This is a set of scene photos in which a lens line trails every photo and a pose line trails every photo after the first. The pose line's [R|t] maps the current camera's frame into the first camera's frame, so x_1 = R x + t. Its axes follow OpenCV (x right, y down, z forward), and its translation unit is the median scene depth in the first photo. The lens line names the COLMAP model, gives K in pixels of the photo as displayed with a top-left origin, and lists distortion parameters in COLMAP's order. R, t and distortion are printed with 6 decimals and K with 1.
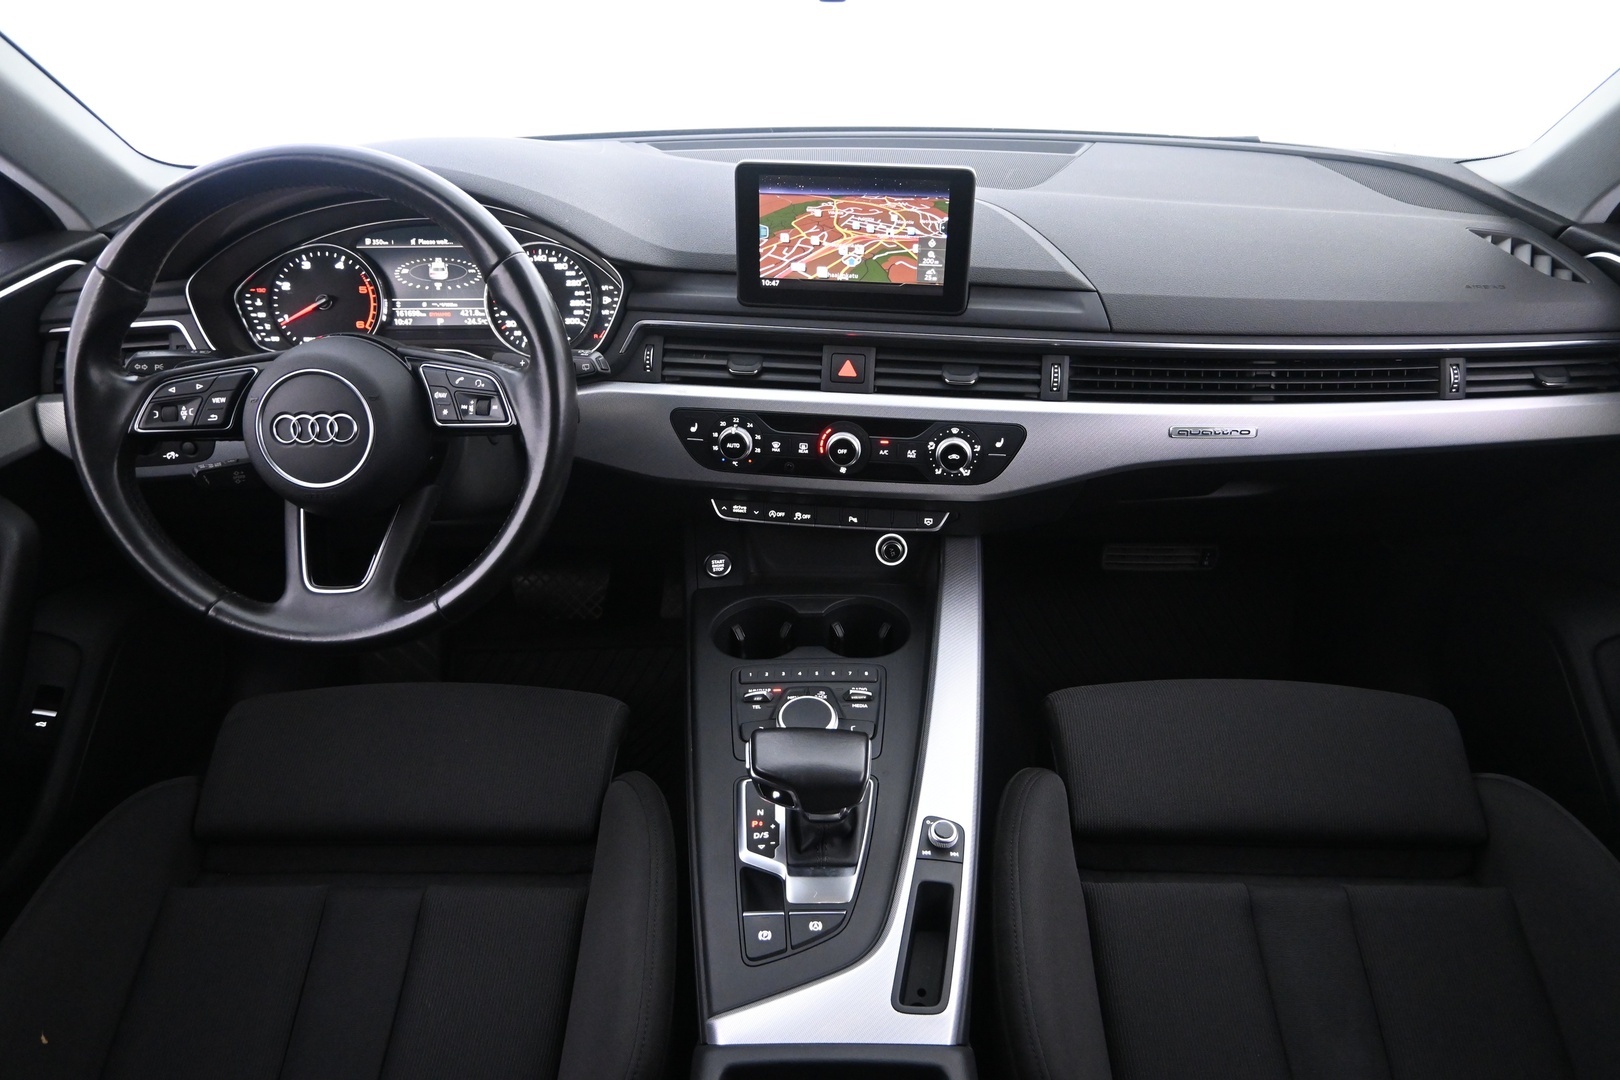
lens RADIAL K [[1103.6, 0, 805.3], [0, 1103.6, 540.6], [0, 0, 1]] dist [-0.010045, 0.001560]
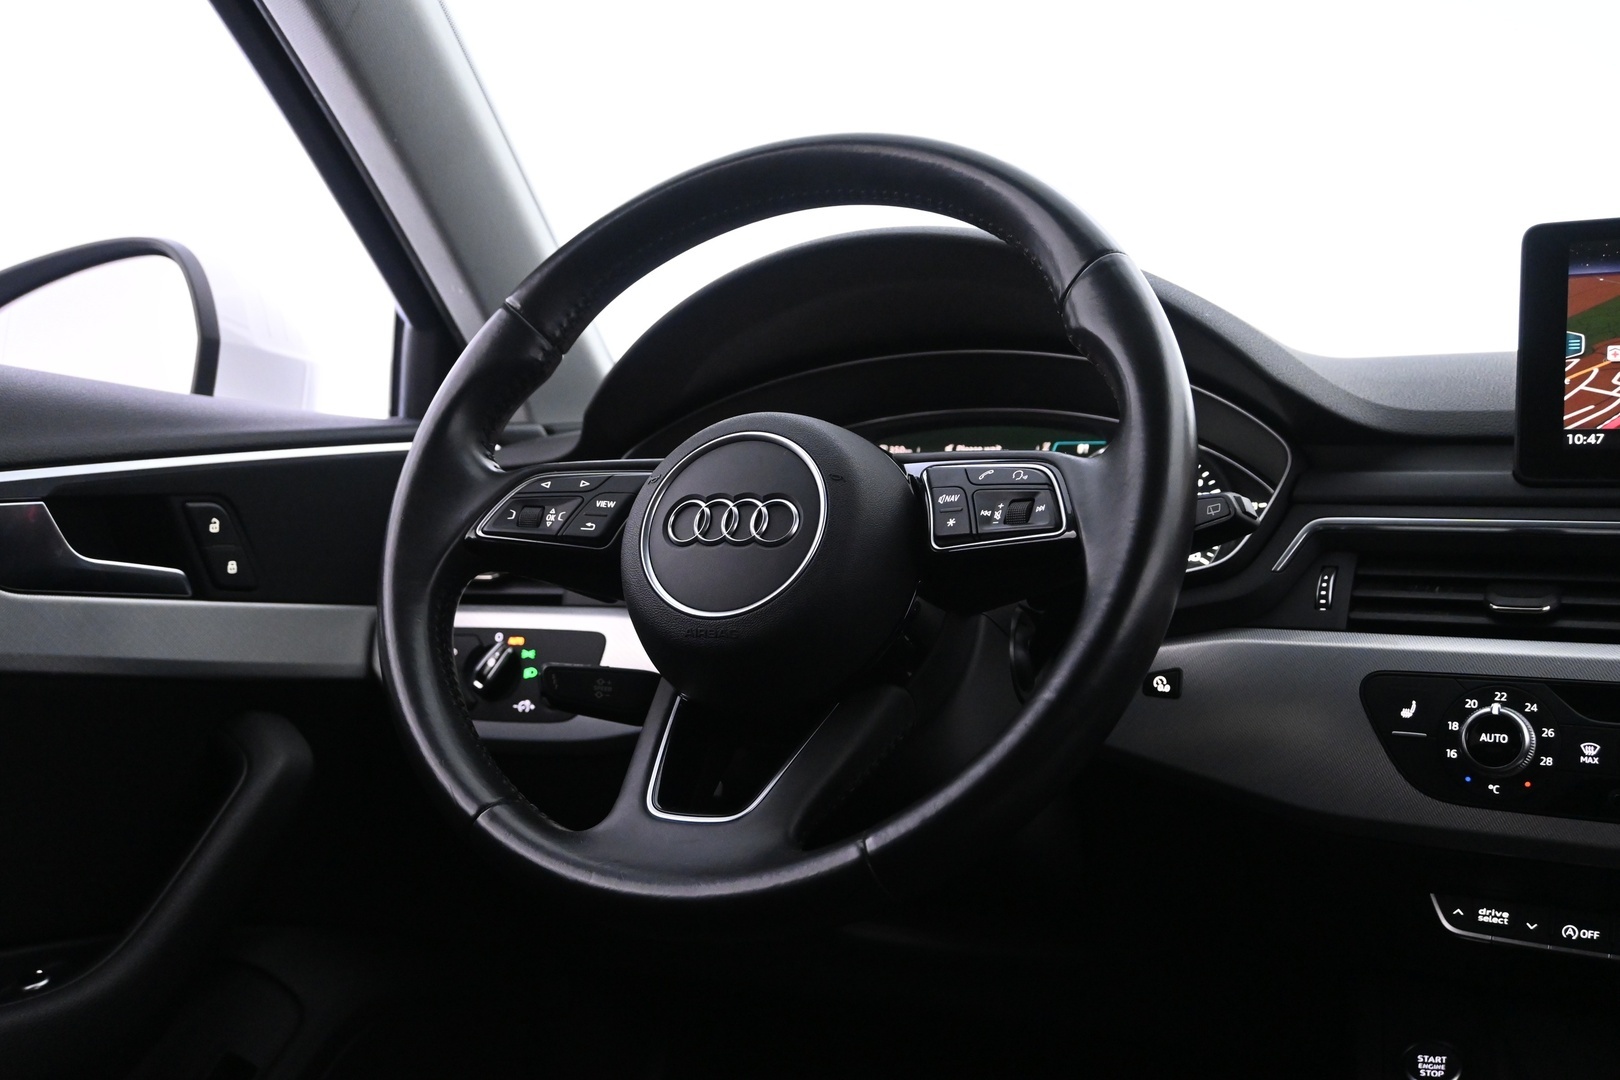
lens RADIAL K [[1585.4, 0, 803.6], [0, 1585.4, 534.5], [0, 0, 1]] dist [-0.010991, 0.000000]
pose [[0.908232, 0.023269, -0.417820, -0.049123], [-0.231004, 0.860418, -0.454223, 0.210623], [0.348931, 0.509058, 0.786834, 0.279538]]
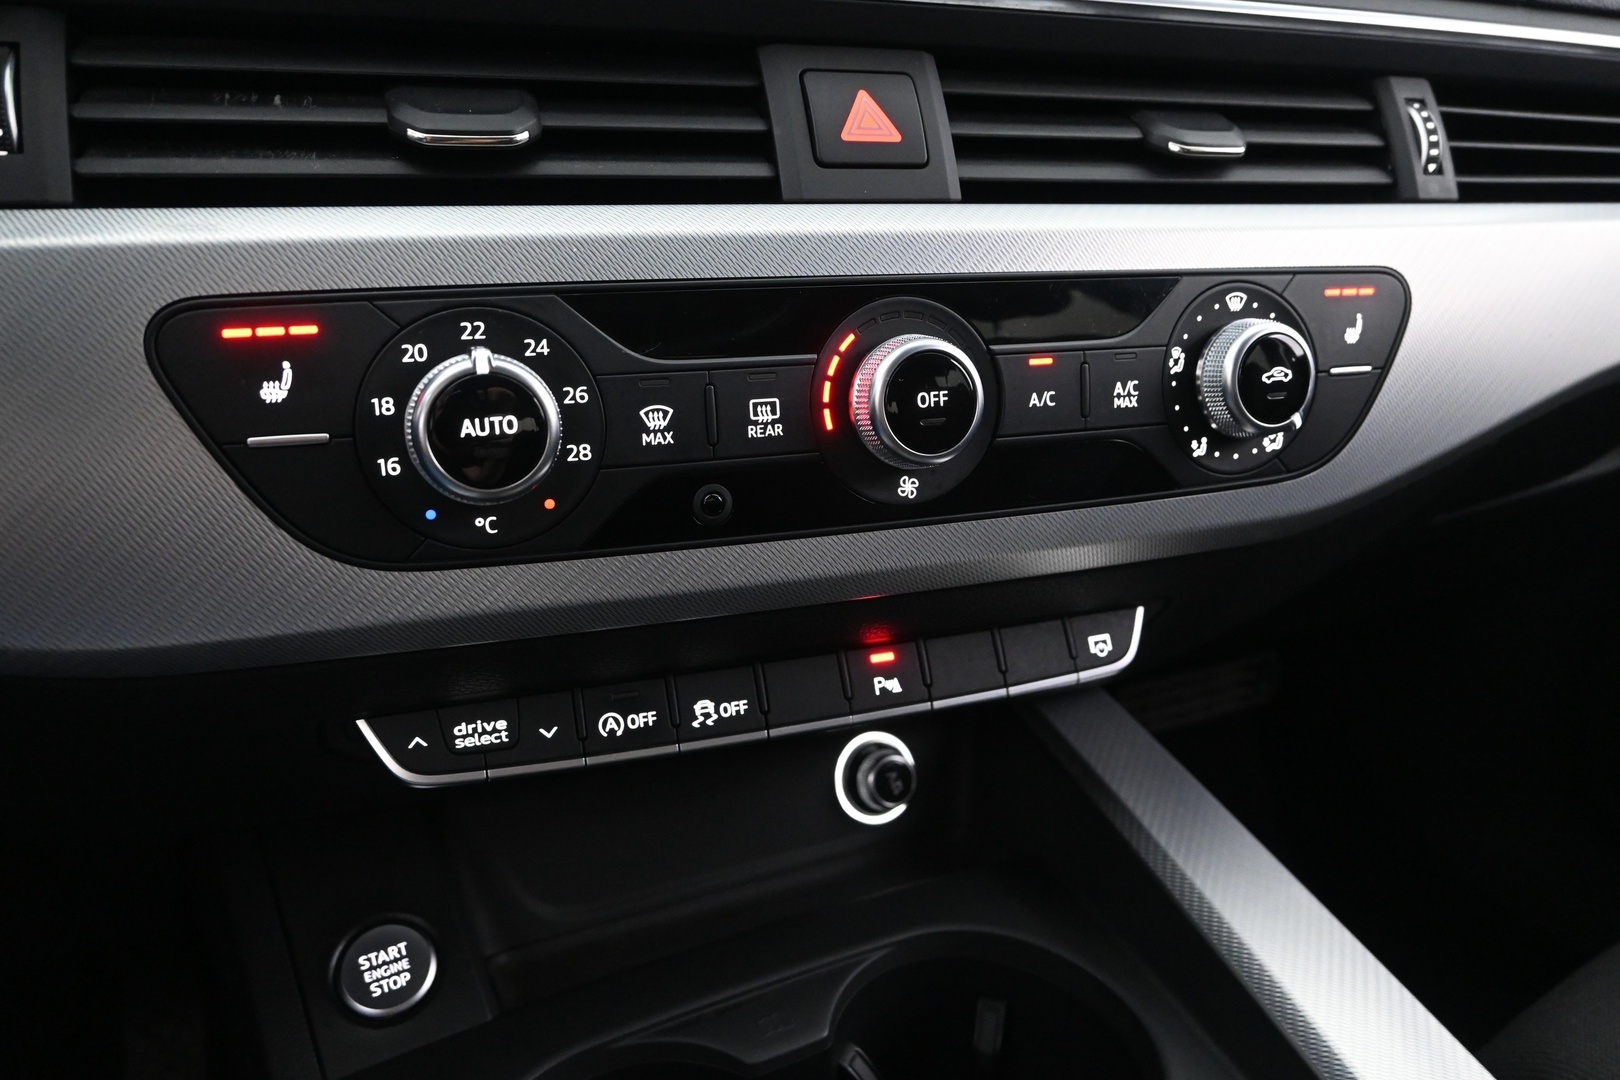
lens RADIAL K [[1172.8, 0, 813.9], [0, 1172.8, 542.5], [0, 0, 1]] dist [-0.007446, 0.002759]
pose [[0.882869, -0.131043, 0.450965, -0.110185], [0.224098, 0.961453, -0.159340, -0.010316], [-0.412701, 0.241737, 0.878203, 0.722743]]
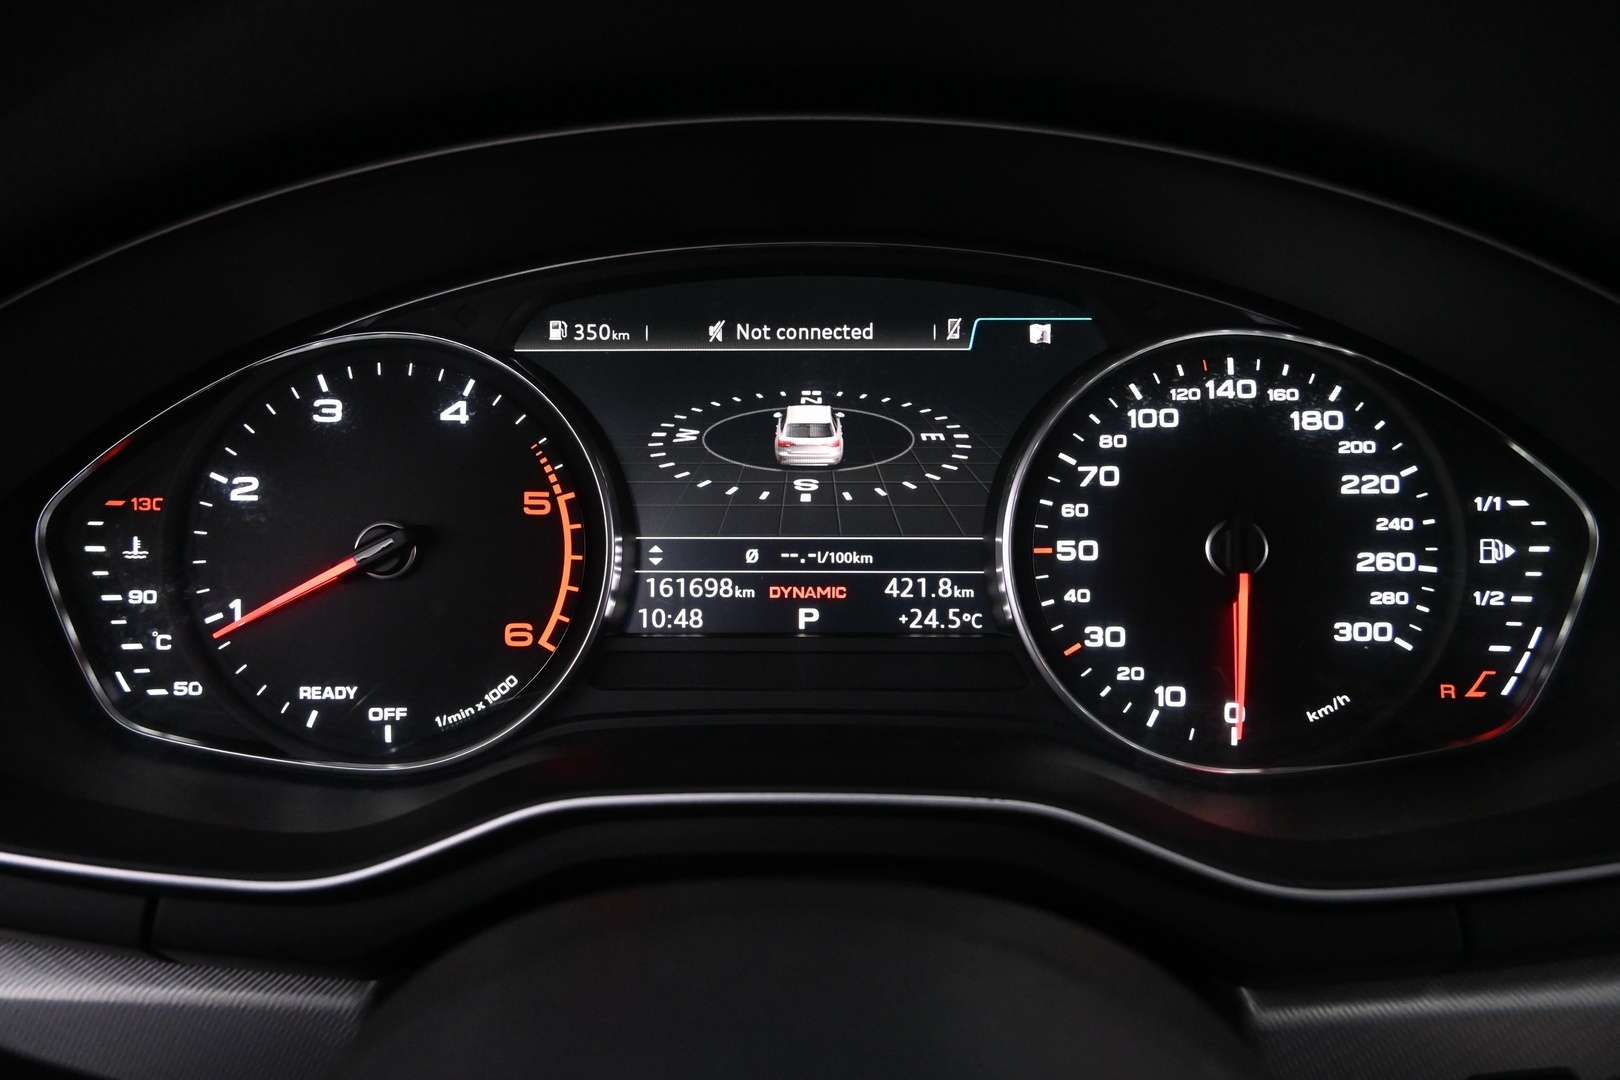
lens RADIAL K [[1103.6, 0, 811.2], [0, 1103.6, 534.2], [0, 0, 1]] dist [-0.010045, 0.001560]
pose [[0.999887, 0.005563, -0.013959, -0.335178], [-0.007694, 0.987484, -0.157528, -0.181030], [0.012908, 0.157618, 0.987416, 0.748241]]
